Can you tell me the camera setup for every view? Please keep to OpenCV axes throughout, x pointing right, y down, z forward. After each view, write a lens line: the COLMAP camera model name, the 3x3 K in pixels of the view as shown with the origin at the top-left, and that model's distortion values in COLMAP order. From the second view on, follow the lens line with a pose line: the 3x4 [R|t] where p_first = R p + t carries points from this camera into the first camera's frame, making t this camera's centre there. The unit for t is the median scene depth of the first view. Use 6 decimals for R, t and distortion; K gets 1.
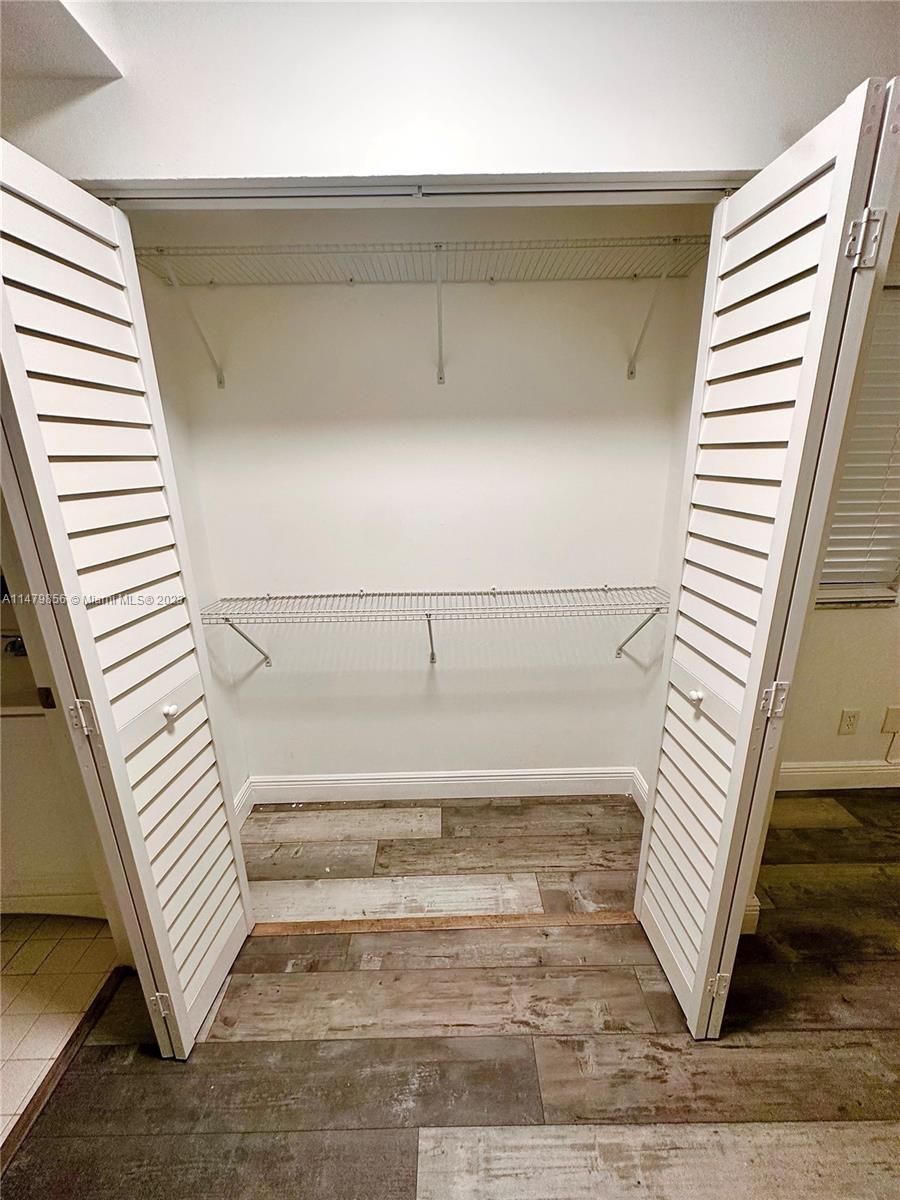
lens RADIAL K [[485.7, 0, 452.0], [0, 485.7, 588.0], [0, 0, 1]] dist [-0.002626, -0.000089]
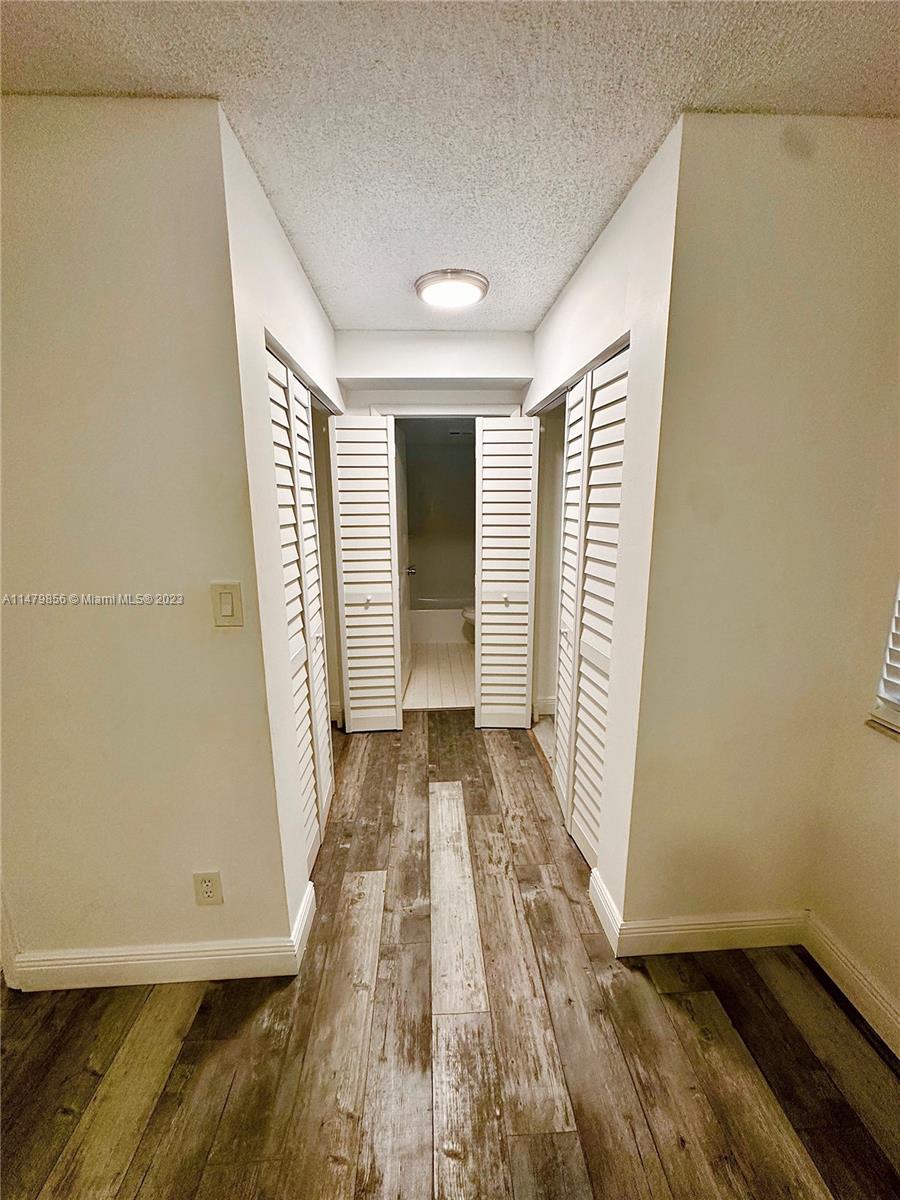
lens RADIAL K [[485.7, 0, 451.5], [0, 485.7, 595.6], [0, 0, 1]] dist [-0.002626, -0.000089]
pose [[0.047161, 0.223764, -0.973502, 2.247488], [-0.278986, 0.938753, 0.202262, -0.233188], [0.959136, 0.262054, 0.106699, 0.501400]]
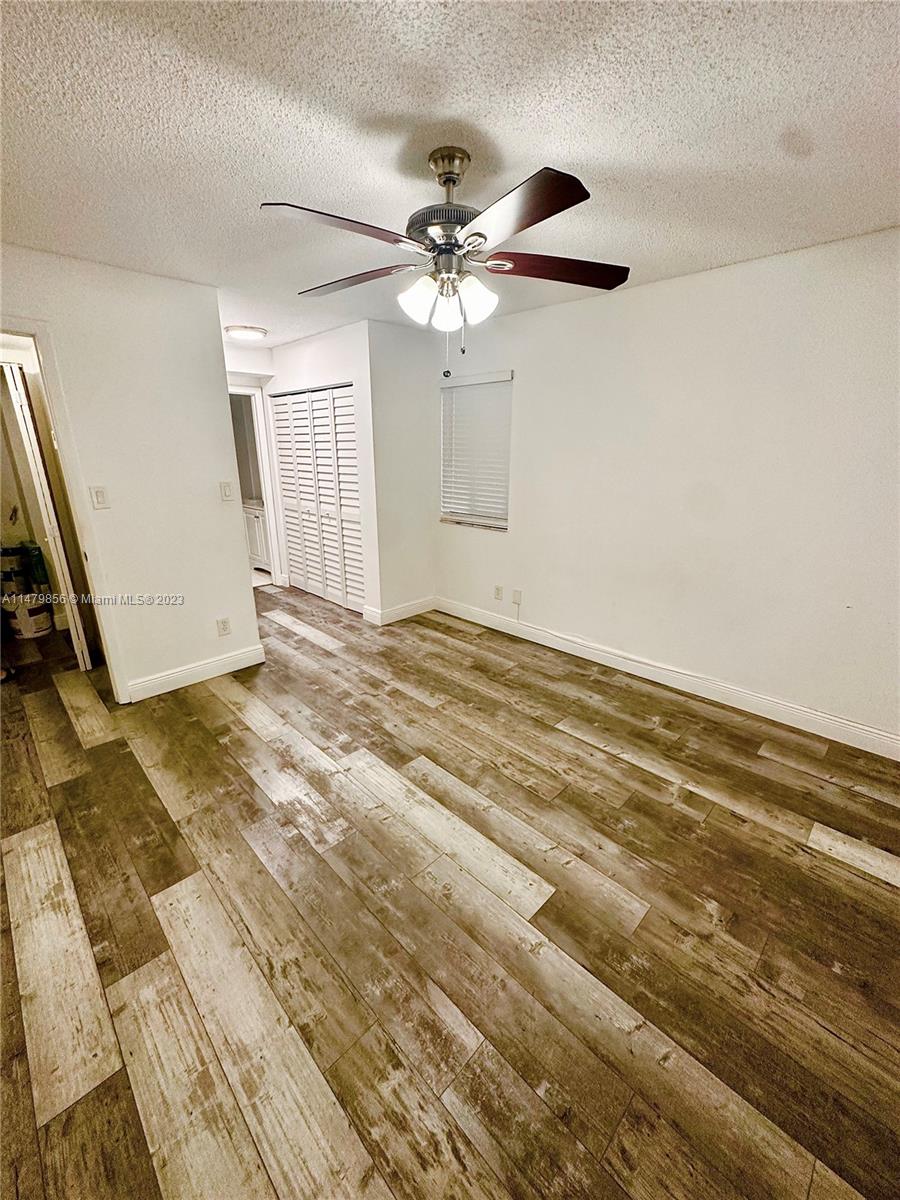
lens RADIAL K [[485.7, 0, 449.8], [0, 485.7, 597.9], [0, 0, 1]] dist [-0.002626, -0.000089]
pose [[0.697807, 0.236334, -0.676174, 4.226451], [-0.222257, 0.968847, 0.109260, 0.234067], [0.680931, 0.074041, 0.728595, -1.203840]]
